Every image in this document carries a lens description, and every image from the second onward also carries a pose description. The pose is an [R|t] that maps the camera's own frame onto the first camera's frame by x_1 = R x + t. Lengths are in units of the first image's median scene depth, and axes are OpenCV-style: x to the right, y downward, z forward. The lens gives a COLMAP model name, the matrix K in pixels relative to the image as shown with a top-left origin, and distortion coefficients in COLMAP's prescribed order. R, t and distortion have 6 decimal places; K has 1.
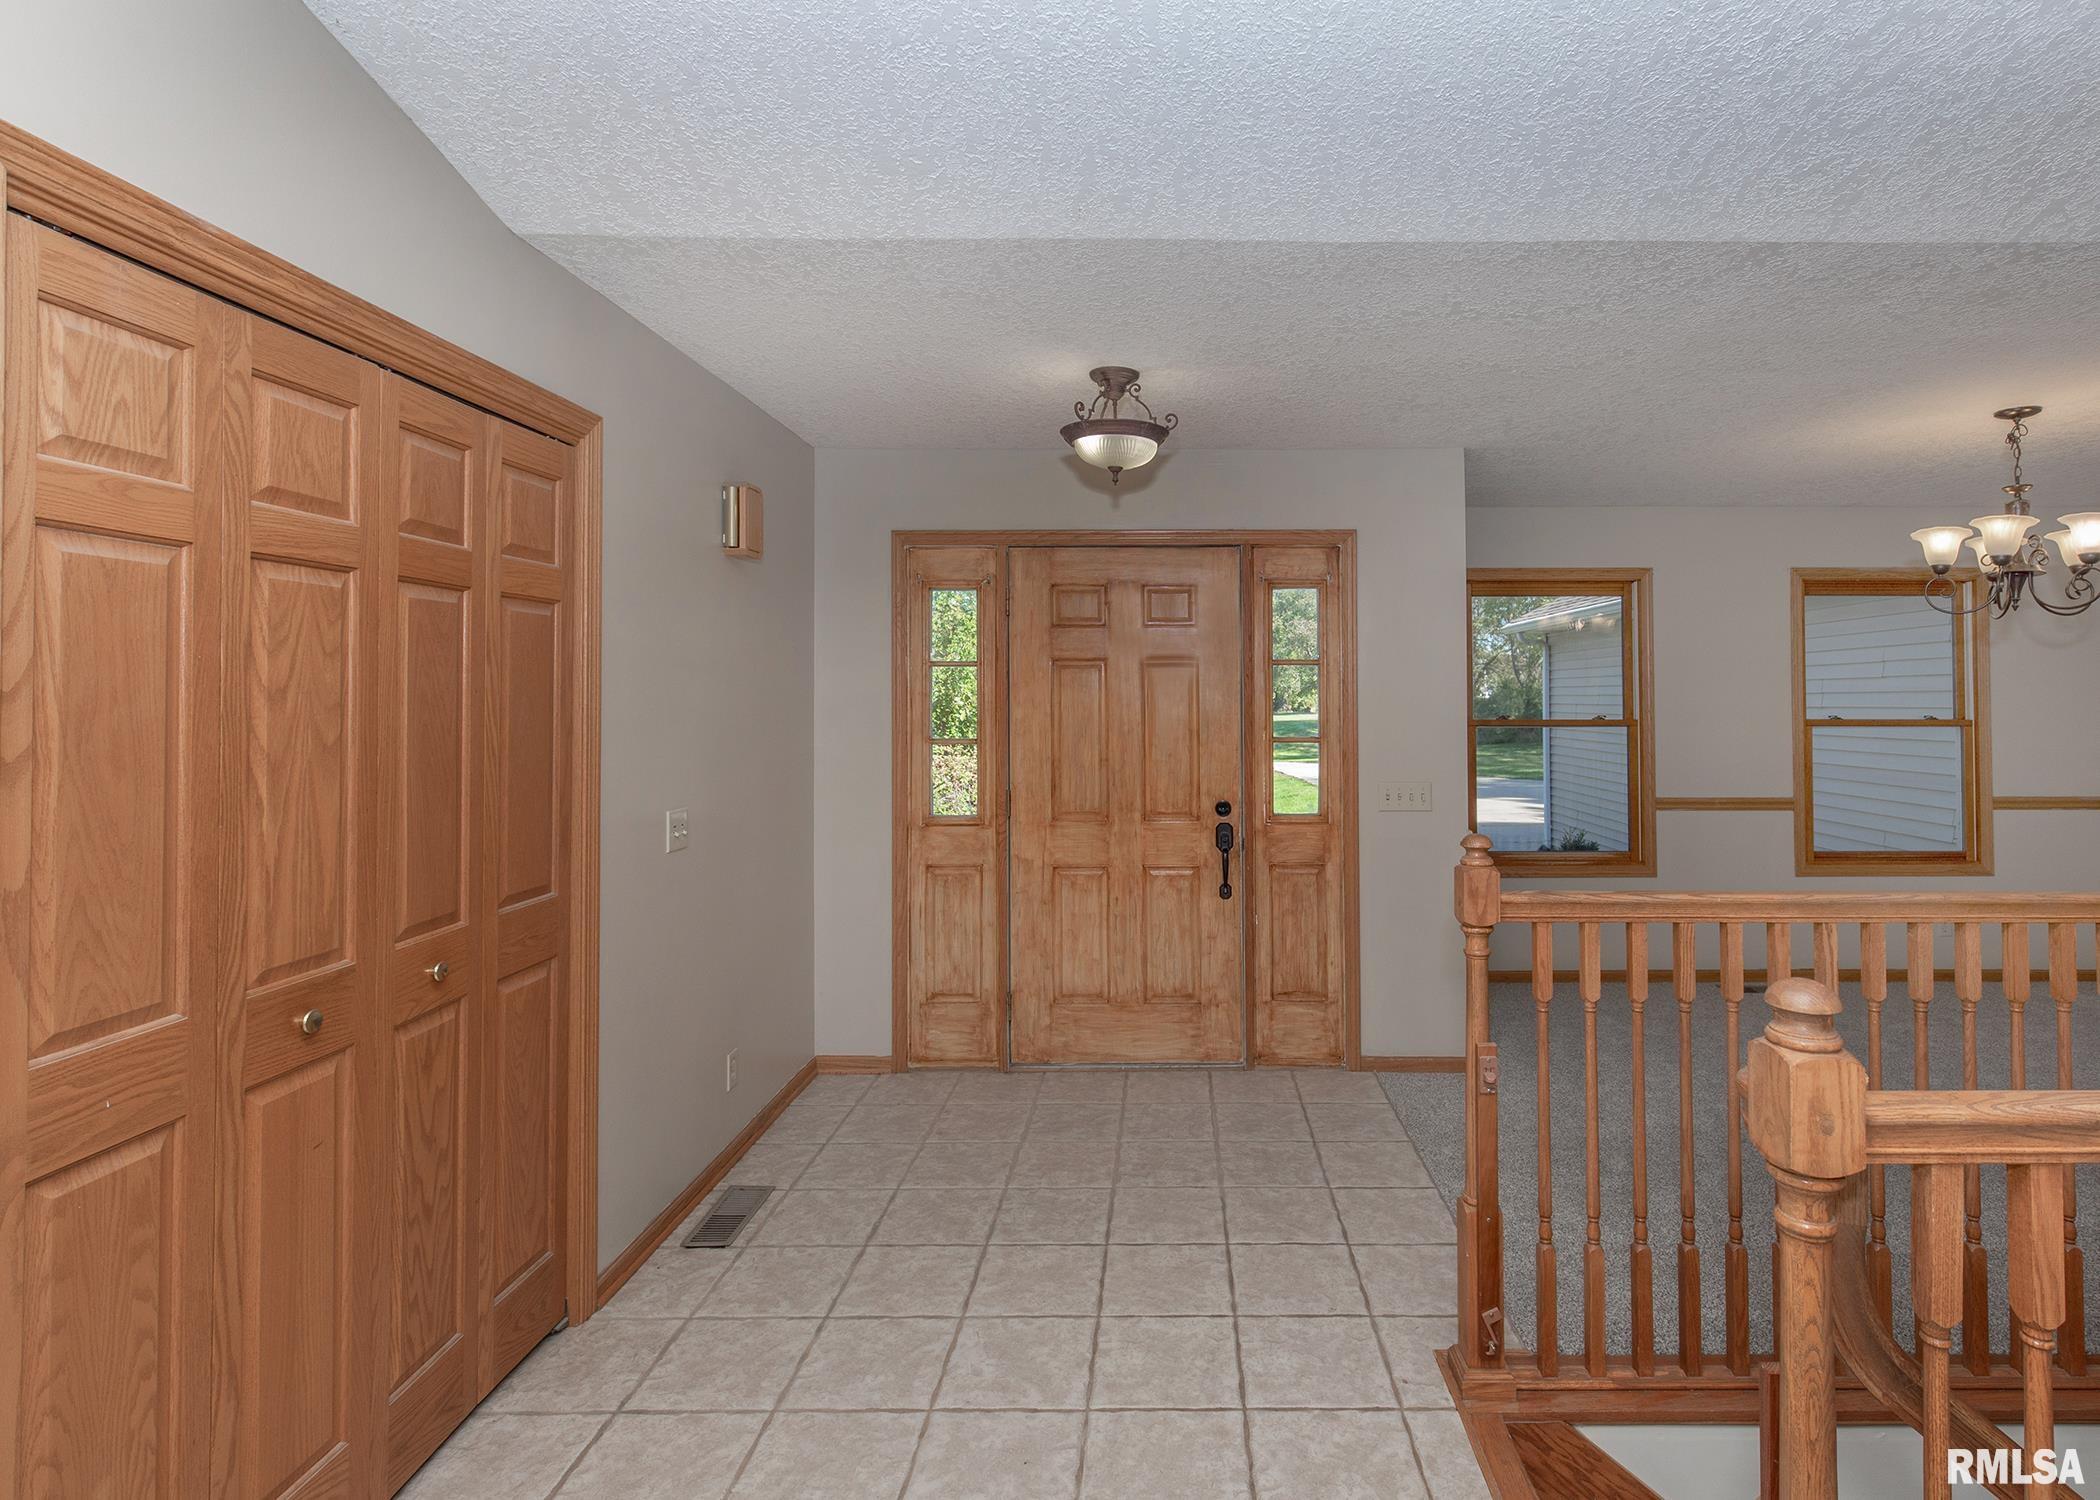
lens RADIAL K [[1029.4, 0, 1157.3], [0, 1029.4, 684.1], [0, 0, 1]] dist [0.004709, -0.002769]
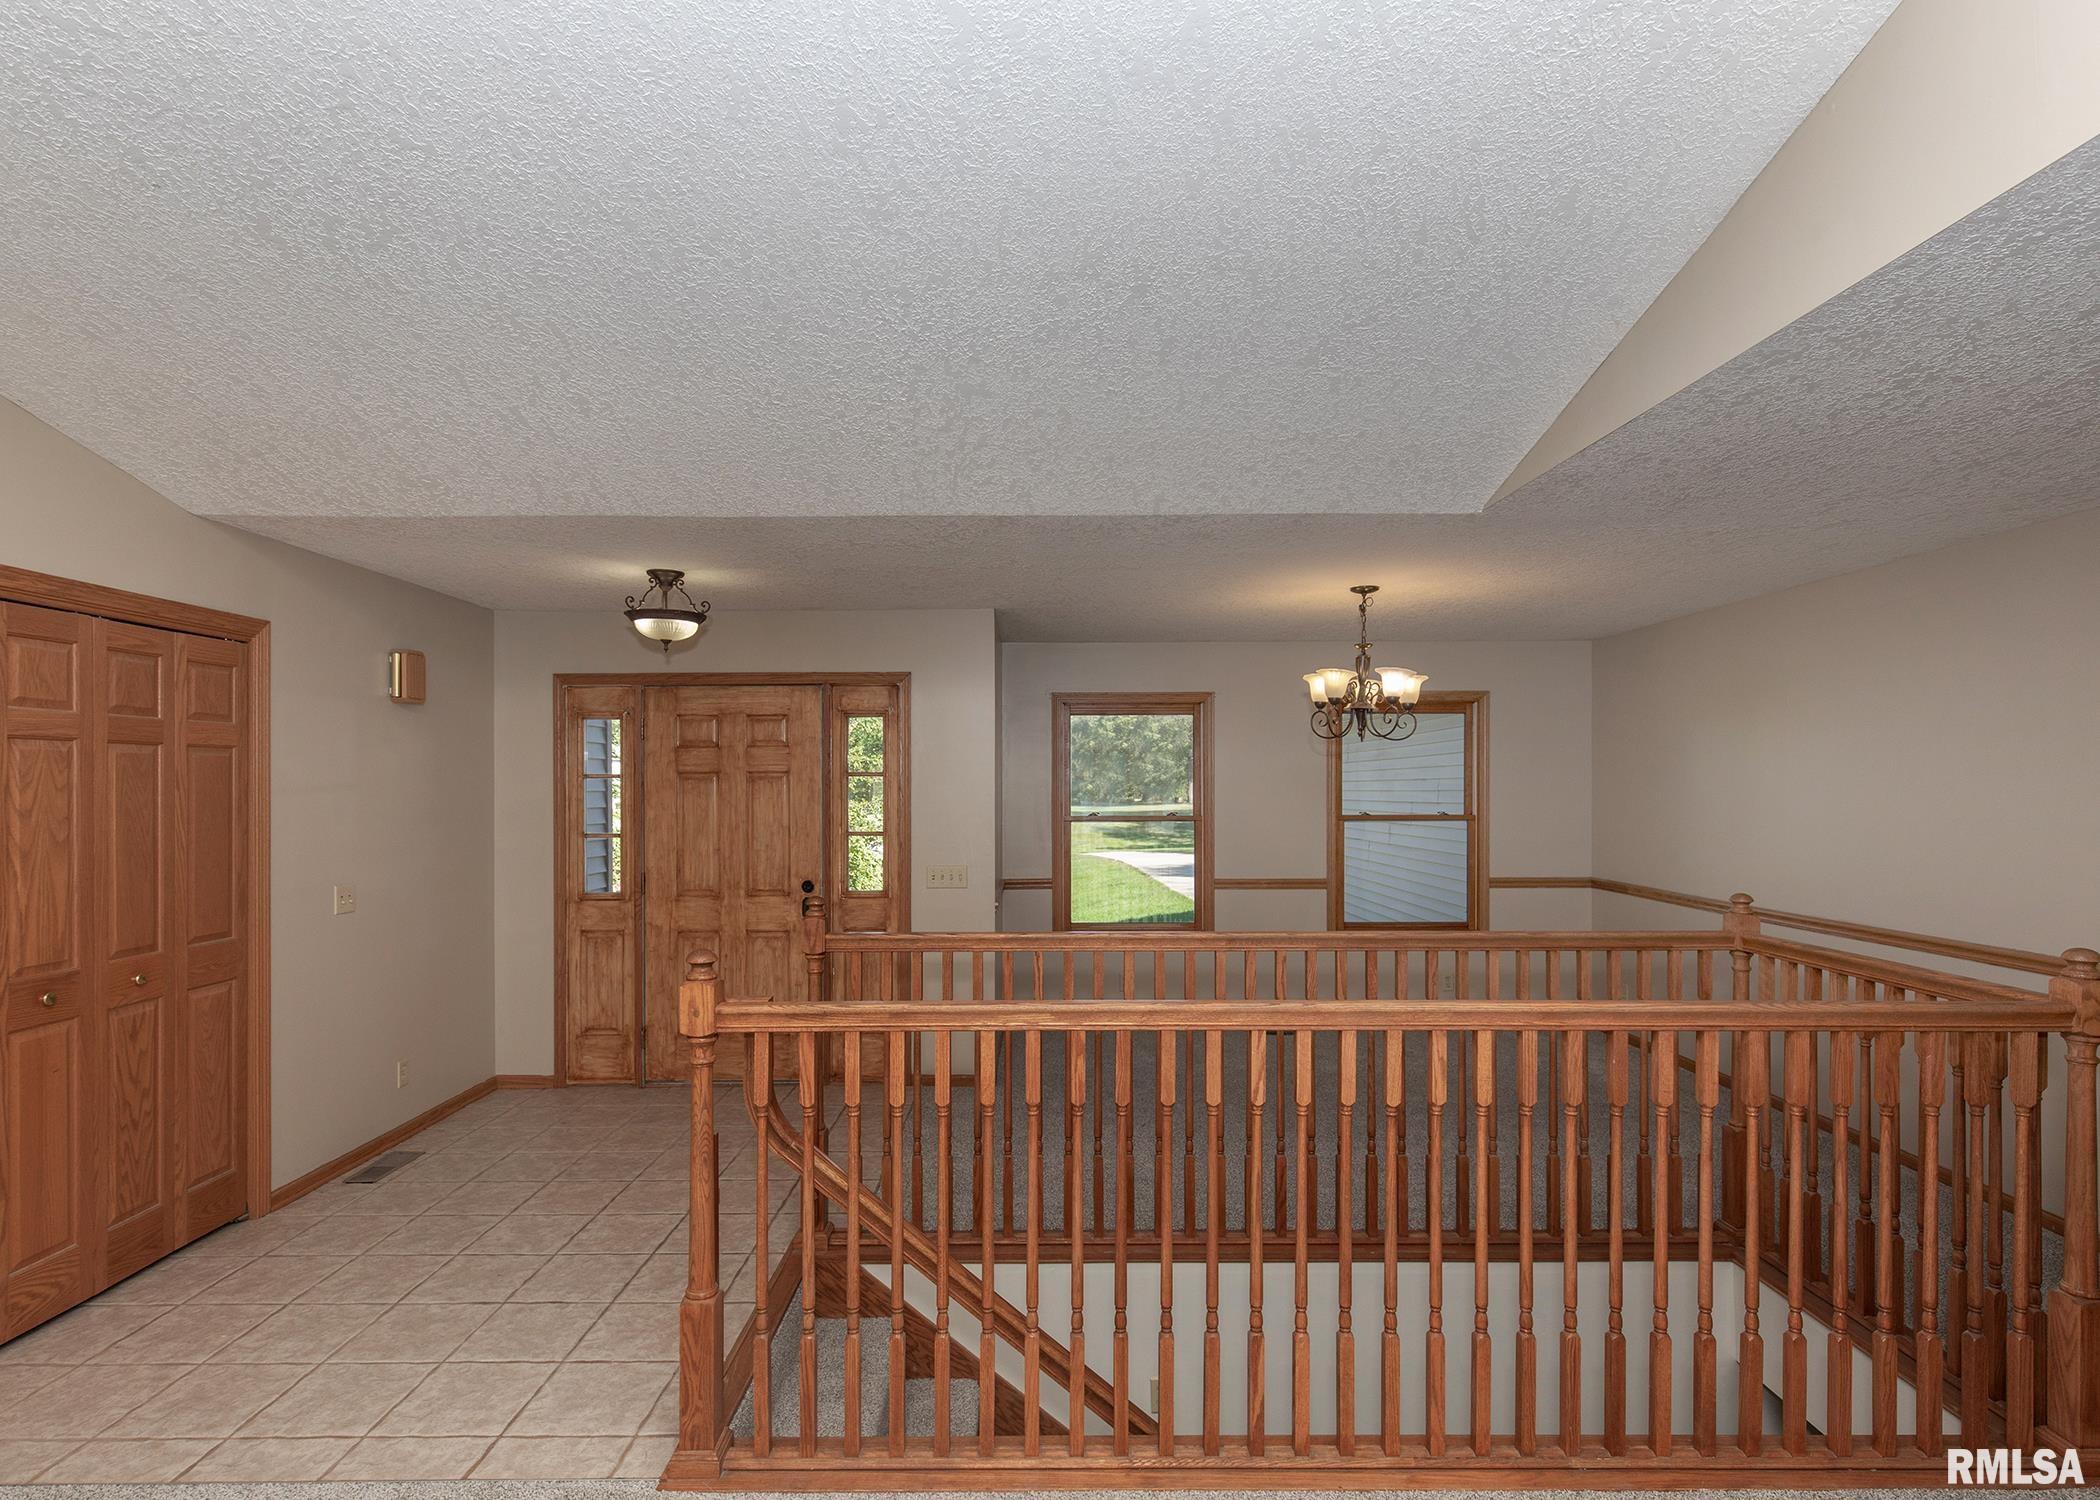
lens RADIAL K [[1029.4, 0, 1025.6], [0, 1029.4, 787.6], [0, 0, 1]] dist [0.004709, -0.002769]
pose [[0.999985, -0.003509, -0.004254, 0.349805], [0.003563, 0.999912, 0.012771, -0.020533], [0.004209, -0.012786, 0.999909, -0.306657]]
